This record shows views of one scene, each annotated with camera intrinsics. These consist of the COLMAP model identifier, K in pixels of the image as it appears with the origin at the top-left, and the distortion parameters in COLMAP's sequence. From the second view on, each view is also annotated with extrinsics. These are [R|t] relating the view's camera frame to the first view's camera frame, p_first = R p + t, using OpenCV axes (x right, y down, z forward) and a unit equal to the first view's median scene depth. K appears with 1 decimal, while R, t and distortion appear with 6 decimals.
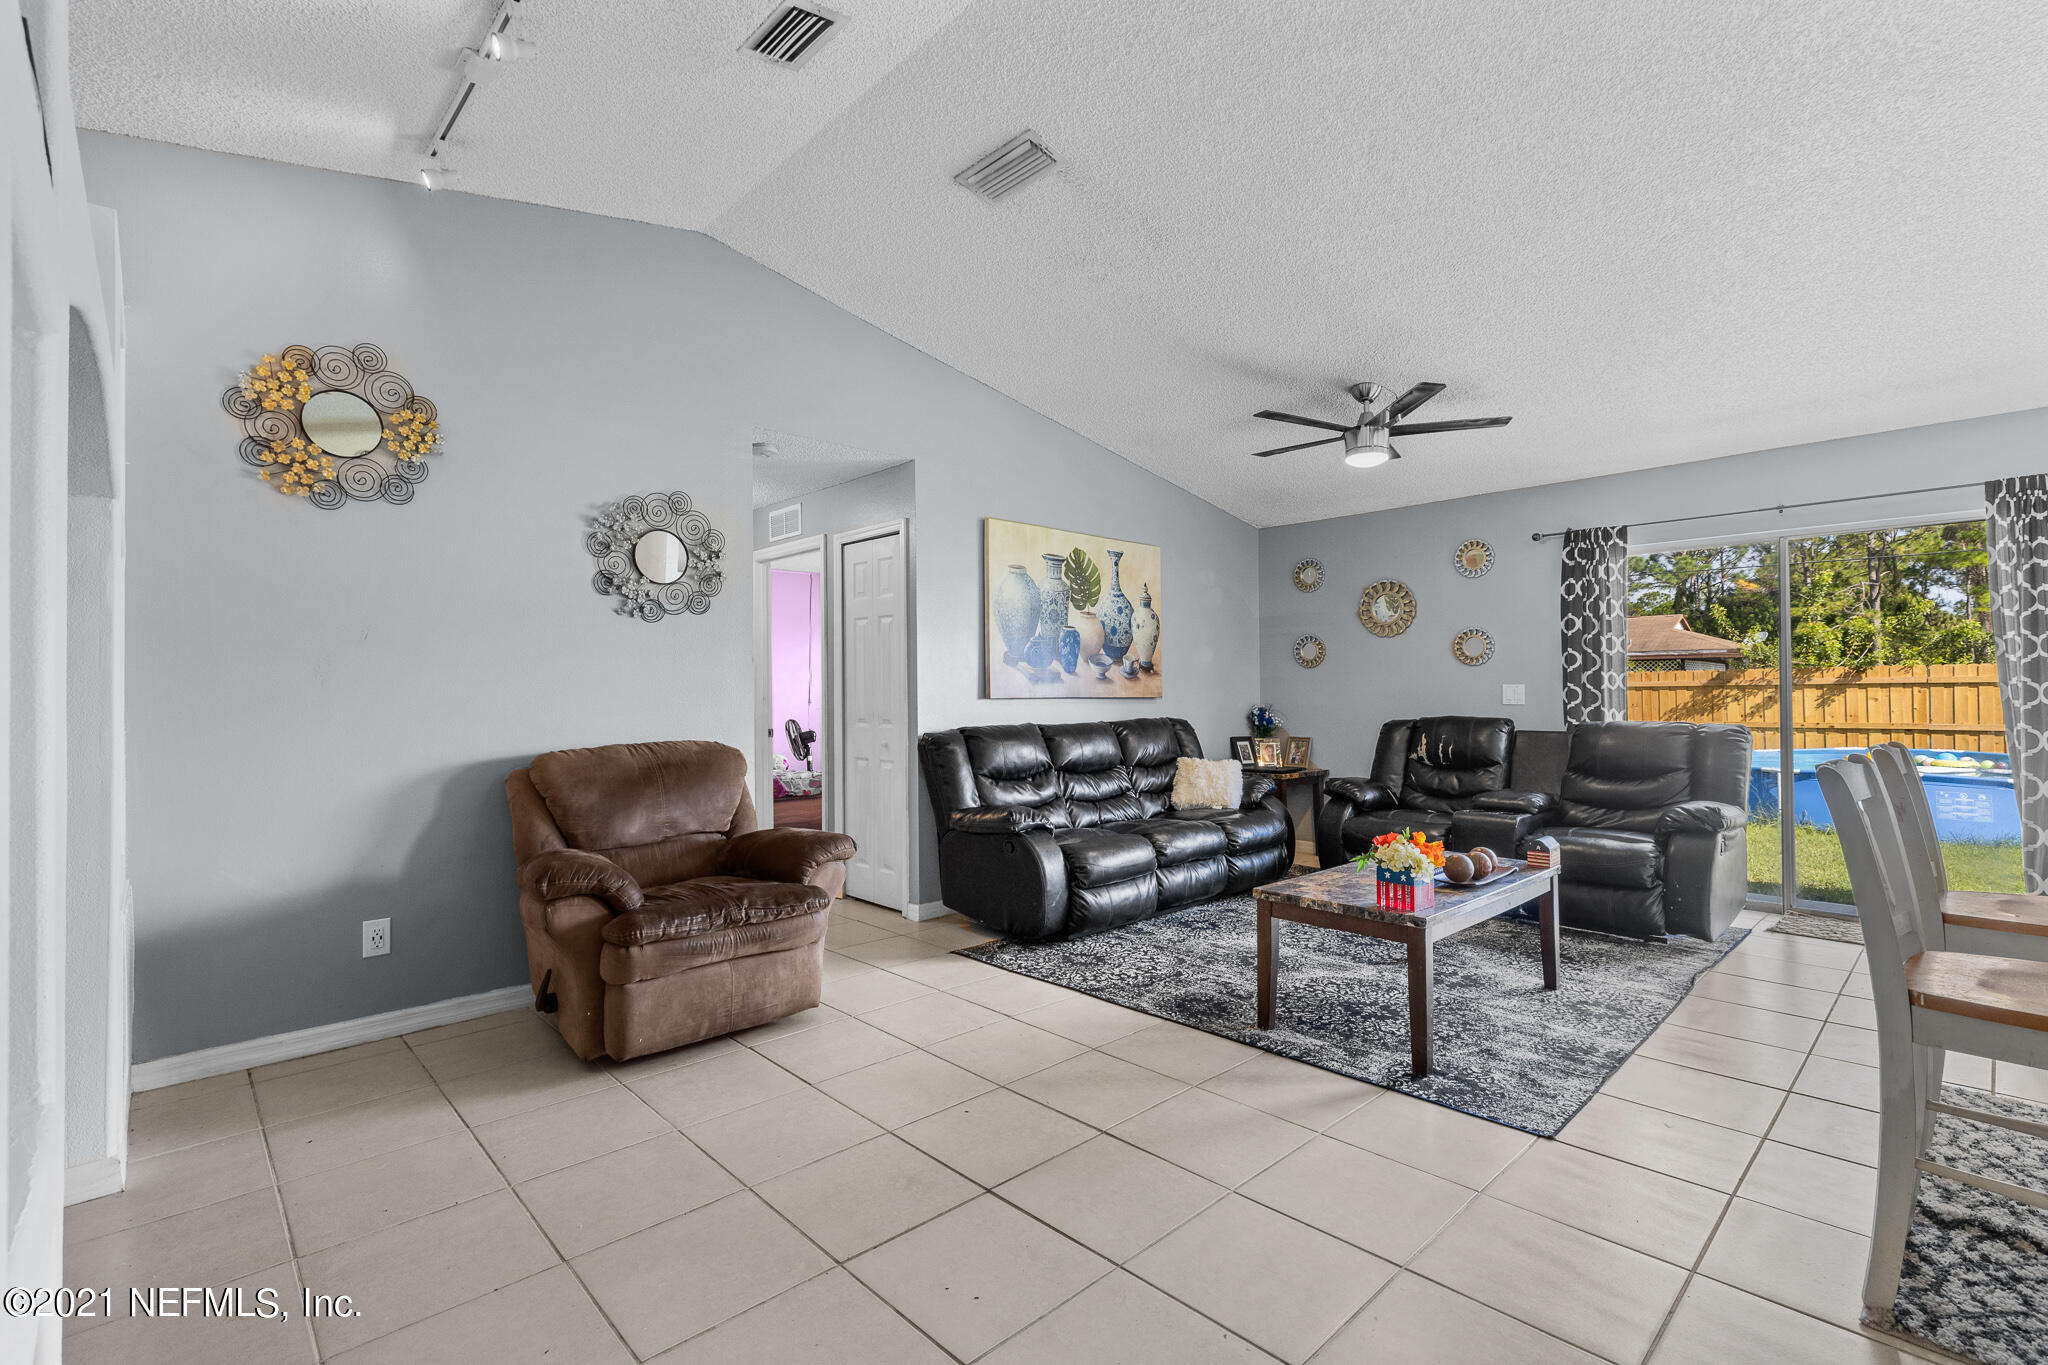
lens RADIAL K [[913.0, 0, 1024.0], [0, 913.0, 682.5], [0, 0, 1]] dist [0.000356, -0.000092]
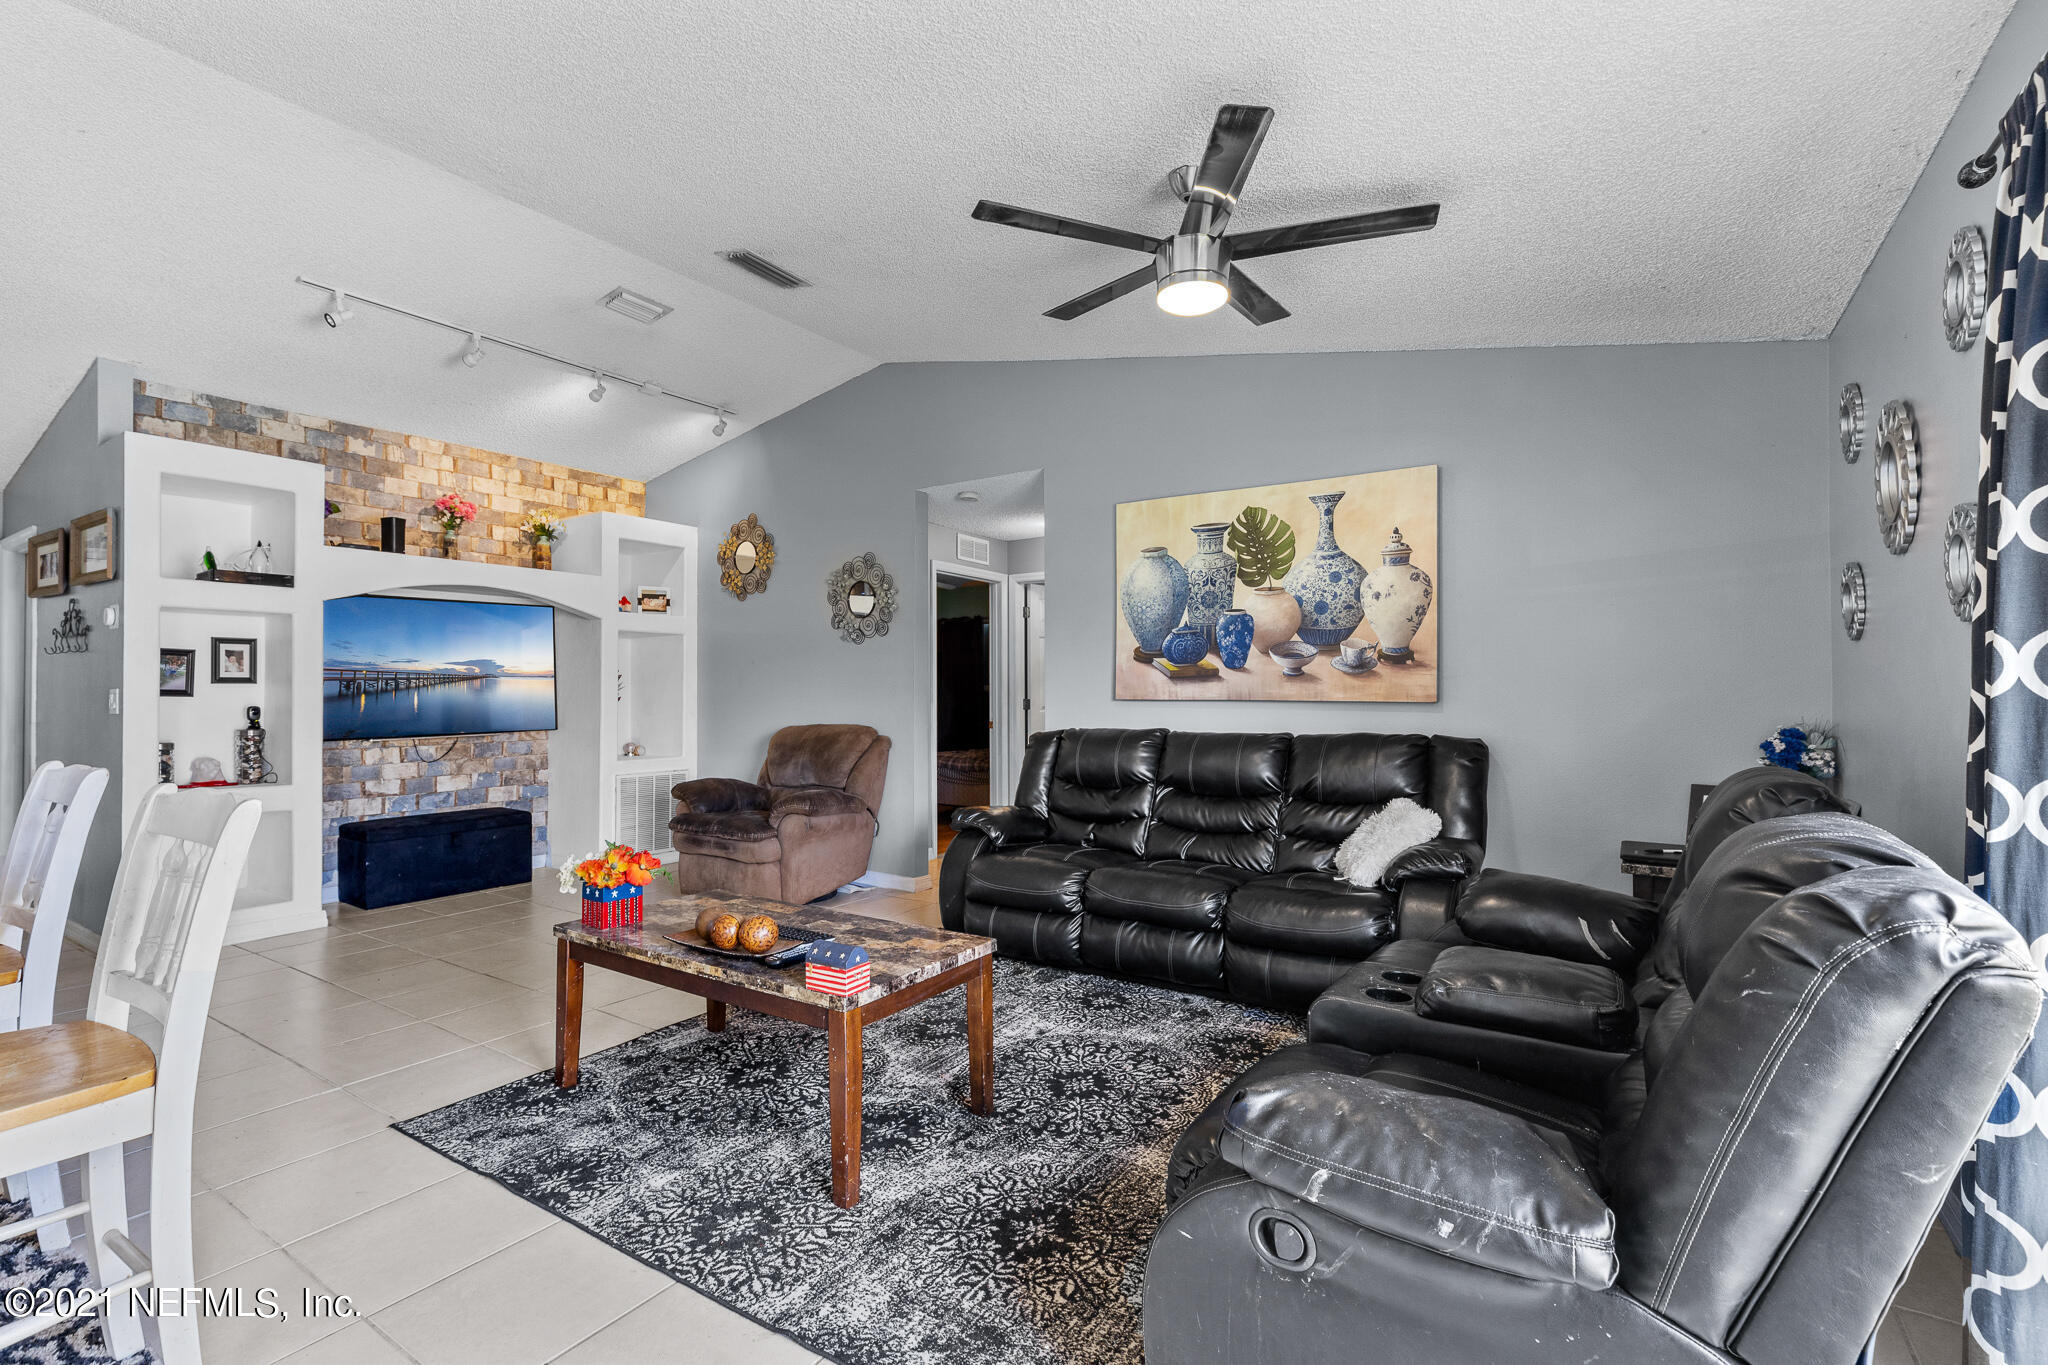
lens RADIAL K [[913.0, 0, 1024.0], [0, 913.0, 682.5], [0, 0, 1]] dist [0.000356, -0.000092]
pose [[0.239235, -0.003036, -0.970957, 0.799232], [0.010571, 0.999944, -0.000522, -0.000319], [0.970904, -0.010139, 0.239254, 0.658919]]
